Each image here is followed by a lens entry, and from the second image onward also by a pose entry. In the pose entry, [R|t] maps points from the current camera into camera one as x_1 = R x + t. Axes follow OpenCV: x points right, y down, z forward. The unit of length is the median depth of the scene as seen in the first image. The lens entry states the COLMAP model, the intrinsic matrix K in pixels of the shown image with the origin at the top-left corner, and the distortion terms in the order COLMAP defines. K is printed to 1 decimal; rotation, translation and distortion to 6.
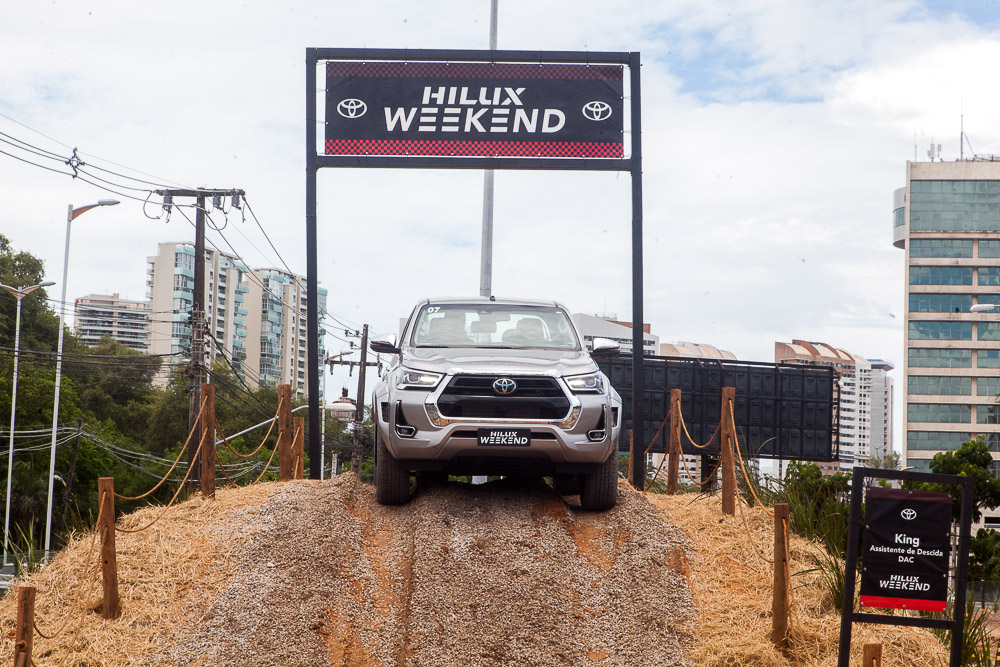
lens RADIAL K [[2528.1, 0, 500.1], [0, 2528.1, 328.7], [0, 0, 1]] dist [-0.000256, 0.000000]
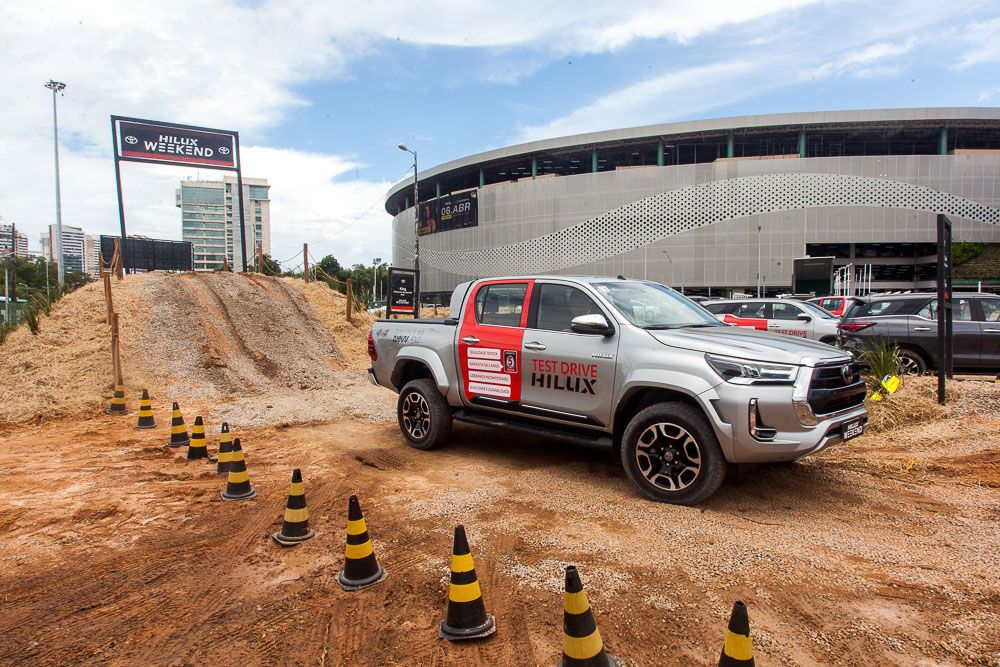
lens RADIAL K [[666.6, 0, 497.6], [0, 666.6, 333.9], [0, 0, 1]] dist [0.005993, 0.004424]
pose [[0.789078, -0.059562, 0.611399, -0.567208], [-0.028519, 0.990663, 0.133315, 0.040488], [-0.613631, -0.122632, 0.780012, 0.433216]]
